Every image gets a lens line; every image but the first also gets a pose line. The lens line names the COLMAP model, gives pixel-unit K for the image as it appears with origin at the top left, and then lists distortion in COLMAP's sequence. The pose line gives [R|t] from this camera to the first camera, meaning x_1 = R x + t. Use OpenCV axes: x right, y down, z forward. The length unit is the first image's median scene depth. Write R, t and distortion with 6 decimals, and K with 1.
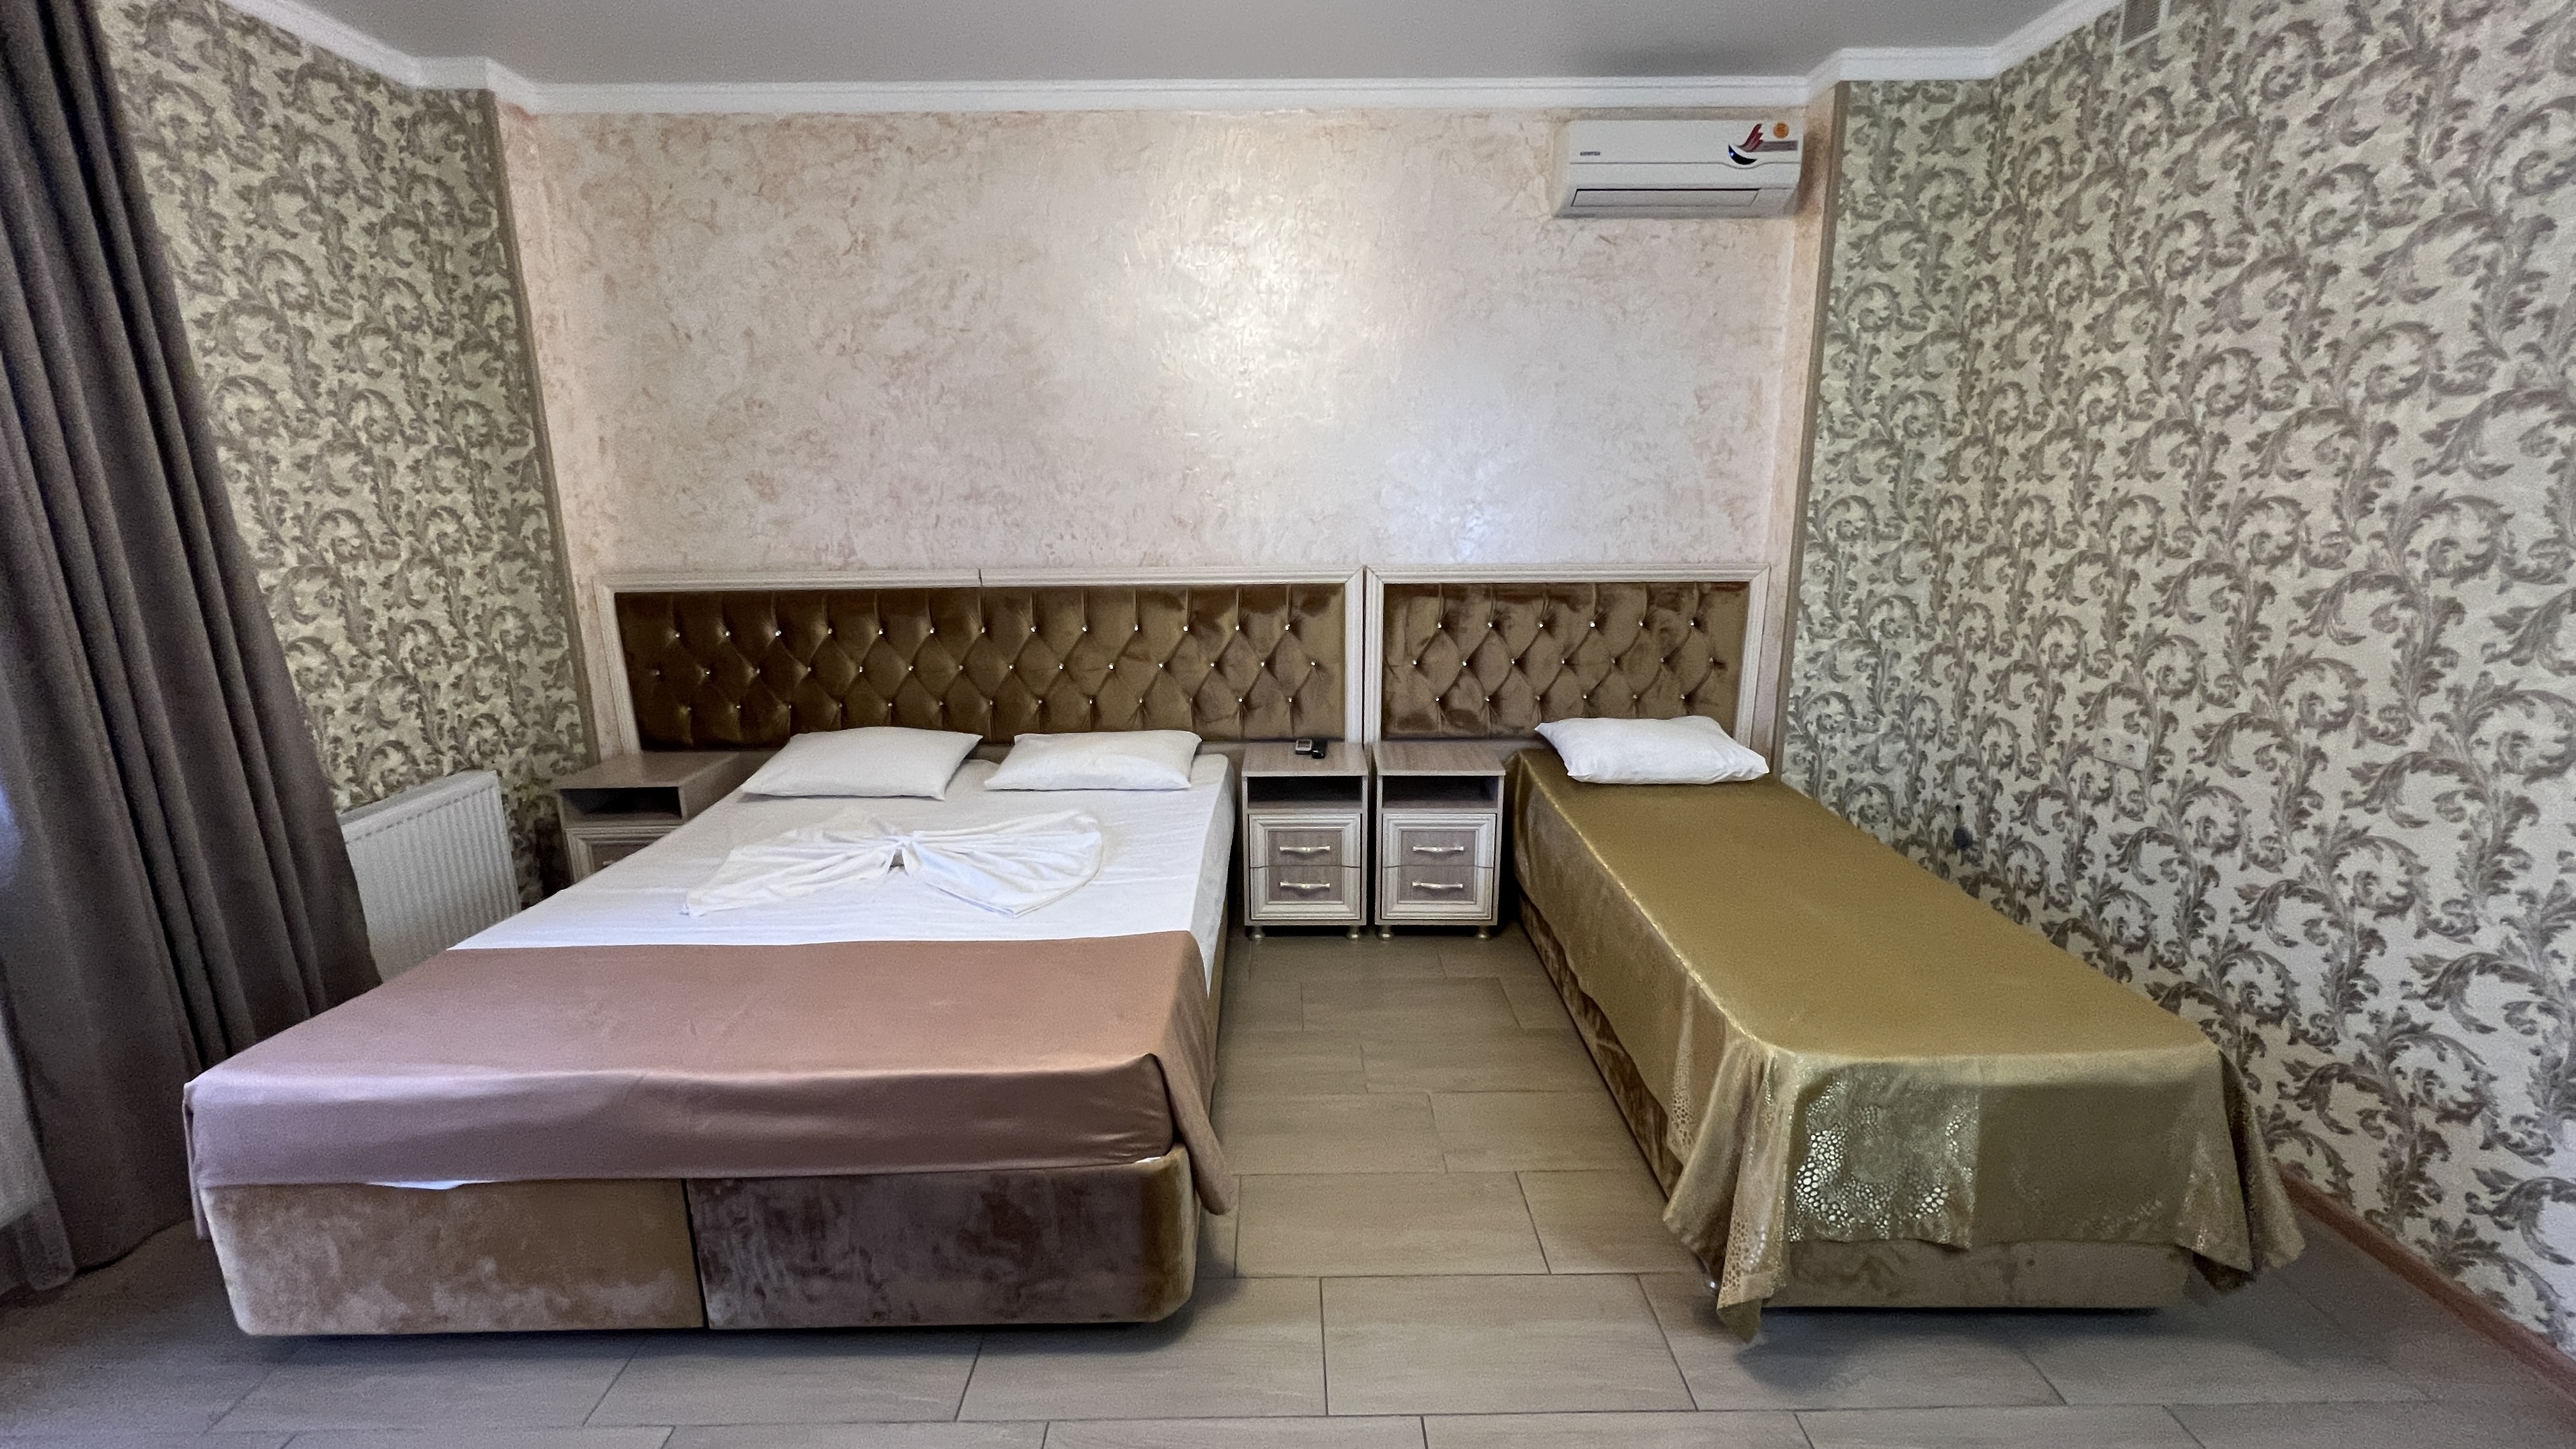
lens RADIAL K [[1032.6, 0, 1284.0], [0, 1032.6, 720.1], [0, 0, 1]] dist [-0.000883, 0.001007]
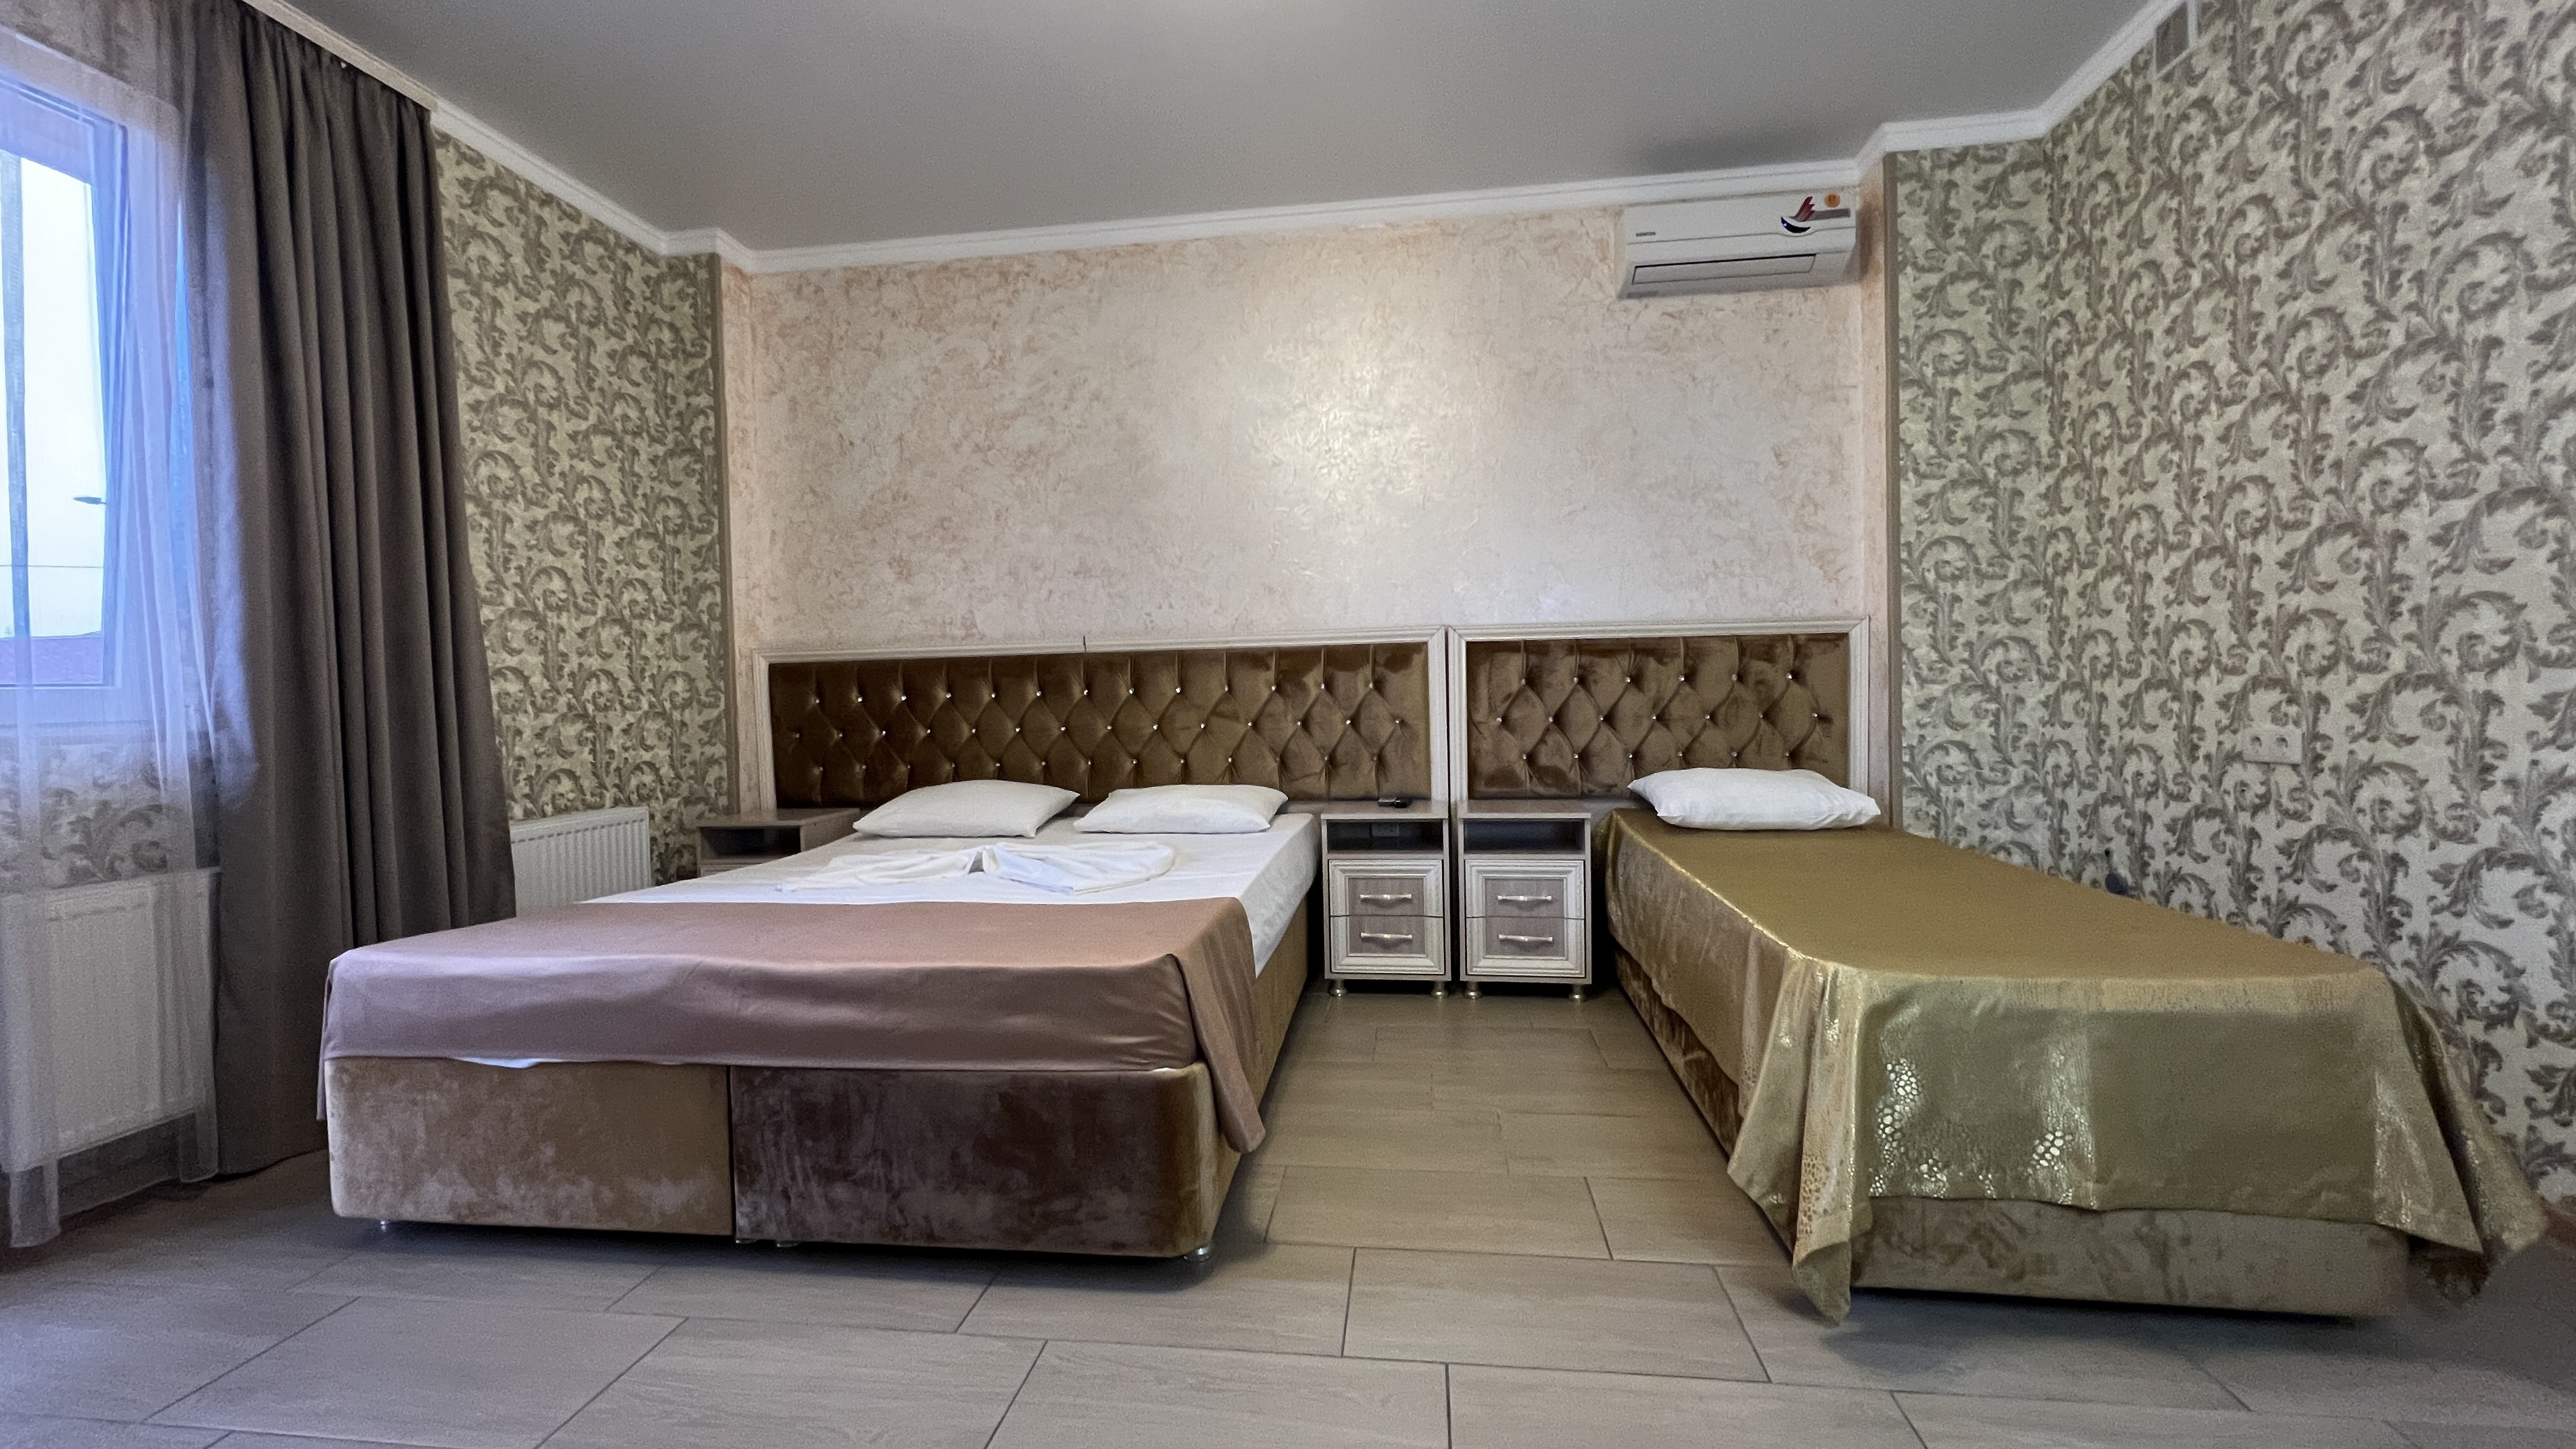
lens RADIAL K [[1032.6, 0, 1284.0], [0, 1032.6, 720.1], [0, 0, 1]] dist [-0.000883, 0.001007]
pose [[0.990437, -0.010095, -0.137599, 0.064823], [-0.016708, 0.981204, -0.192247, 0.159012], [0.136954, 0.192707, 0.971652, -0.000051]]
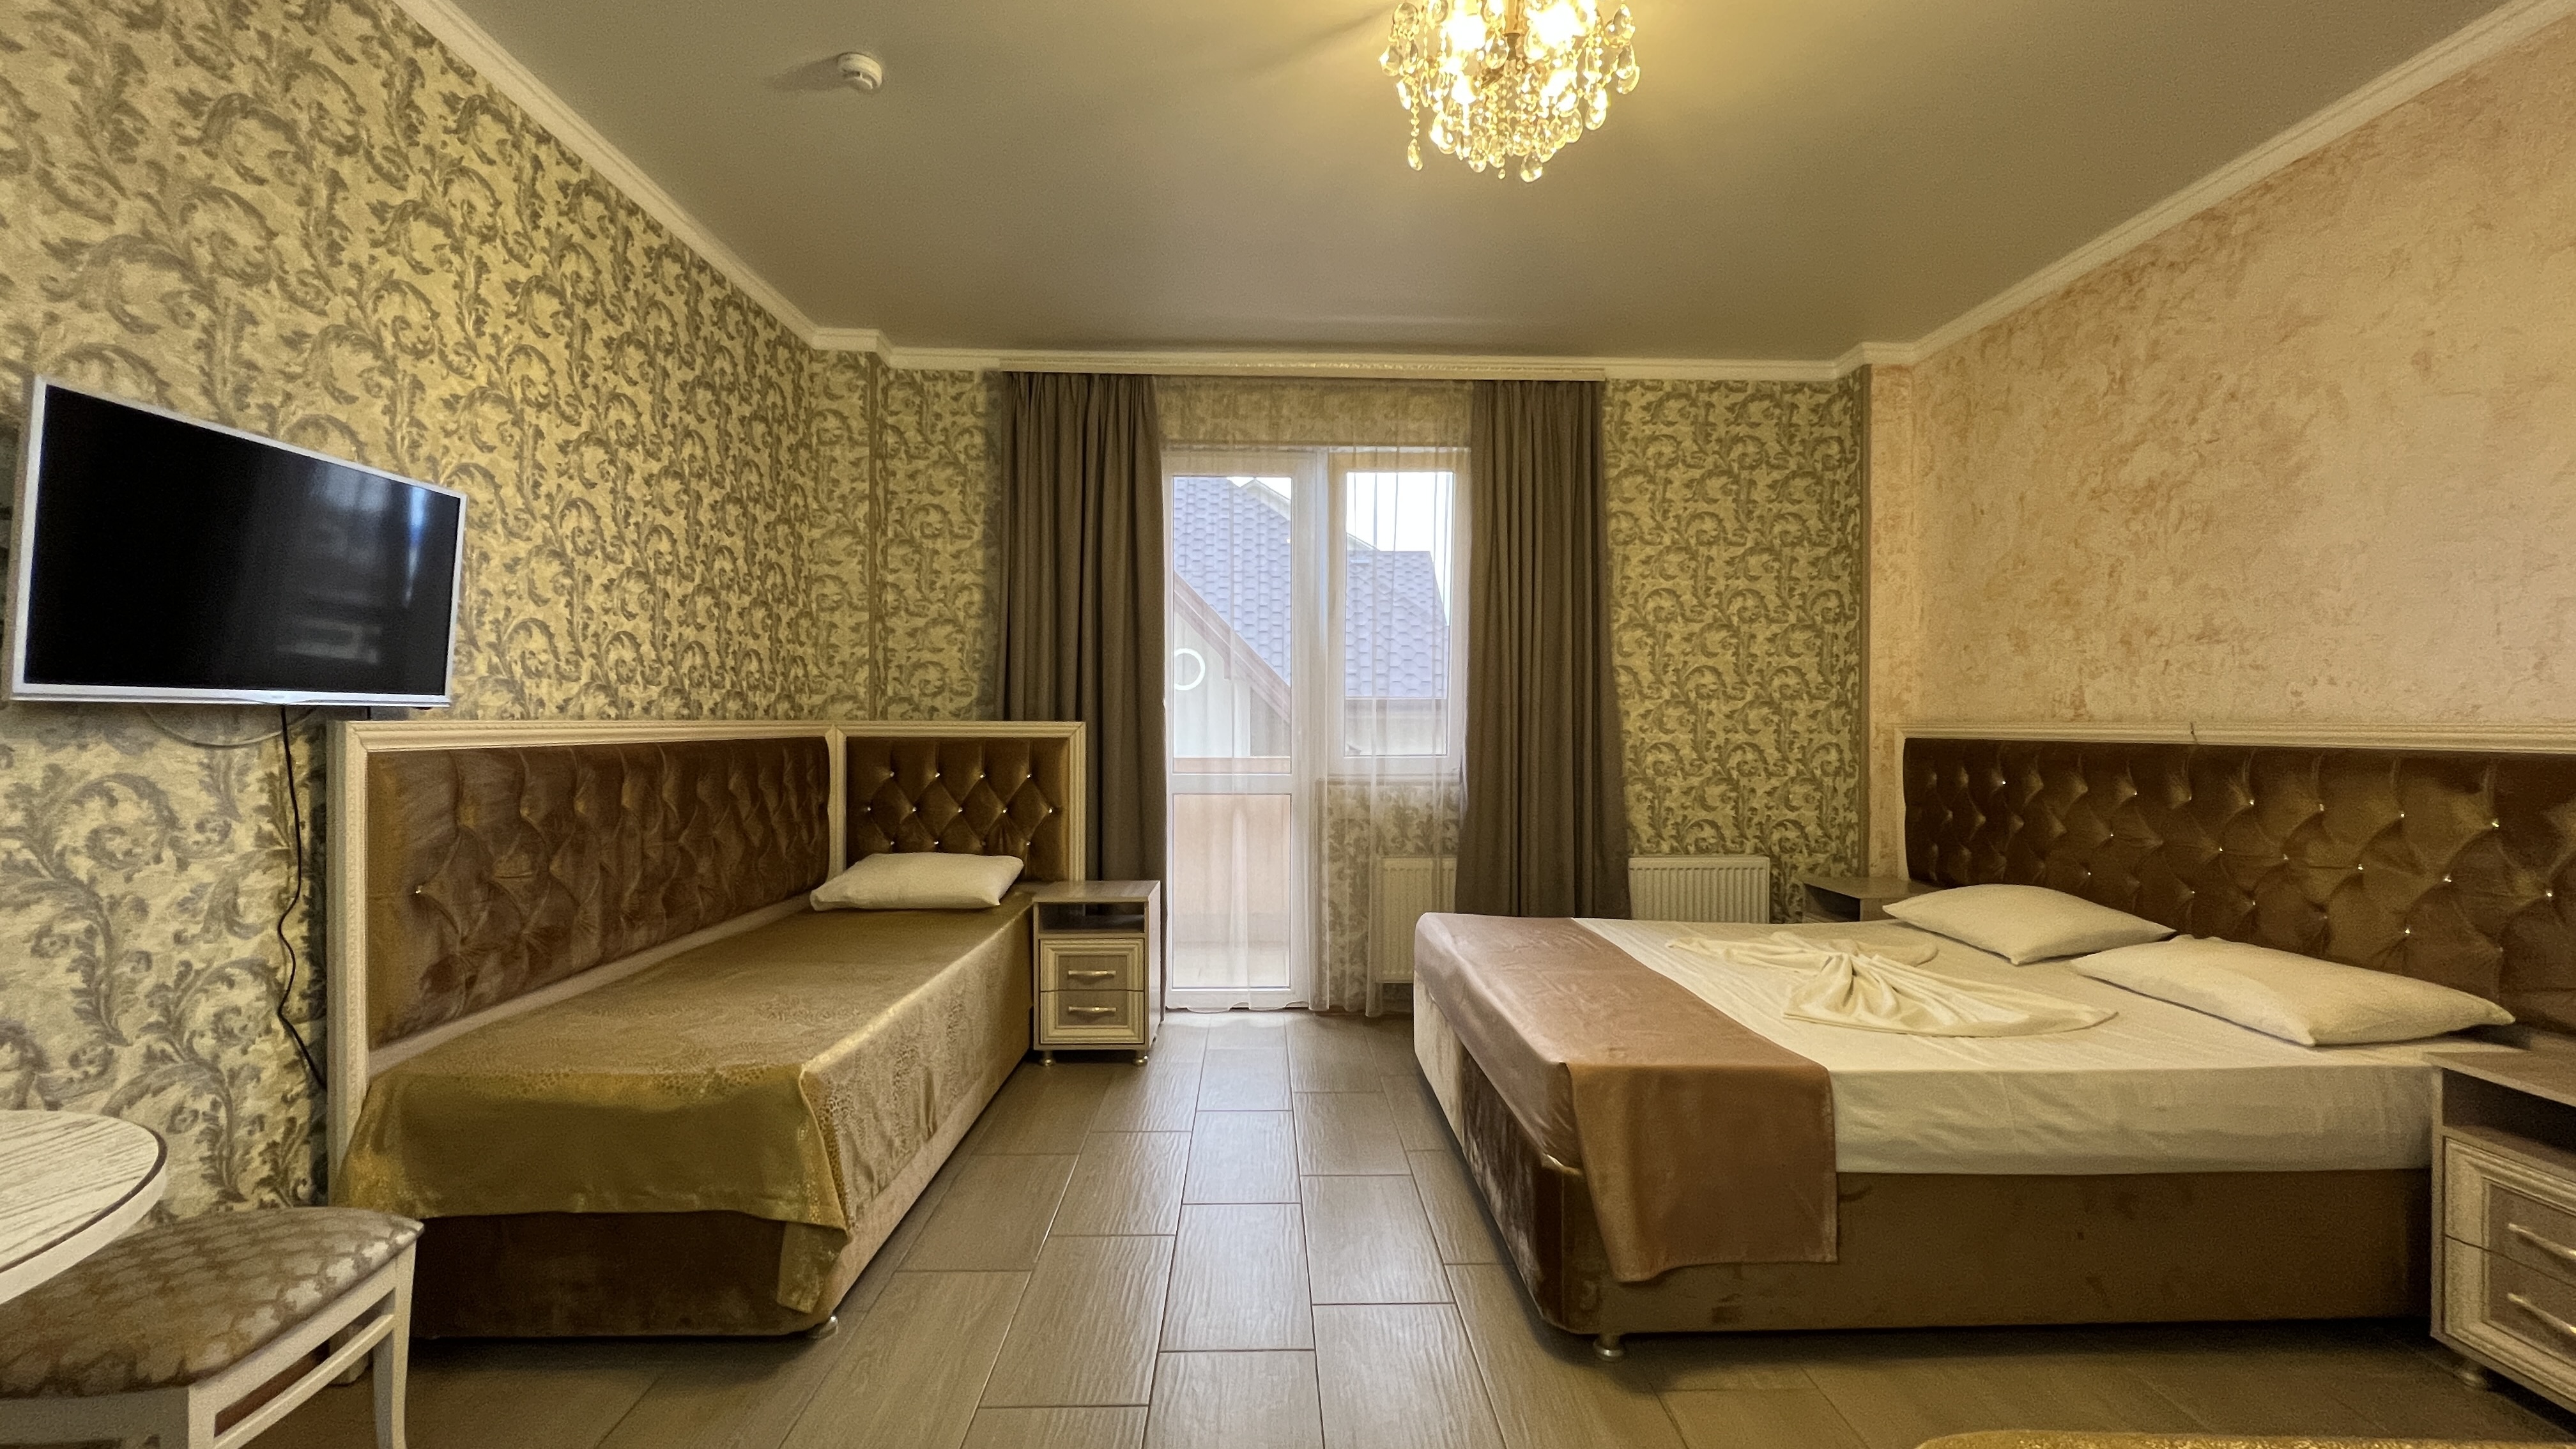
lens RADIAL K [[1032.6, 0, 1284.0], [0, 1032.6, 720.1], [0, 0, 1]] dist [-0.000883, 0.001007]
pose [[0.019409, 0.011824, -0.999742, 0.553025], [-0.223807, 0.974607, 0.007182, 0.006017], [0.974440, 0.223610, 0.021562, 0.319962]]
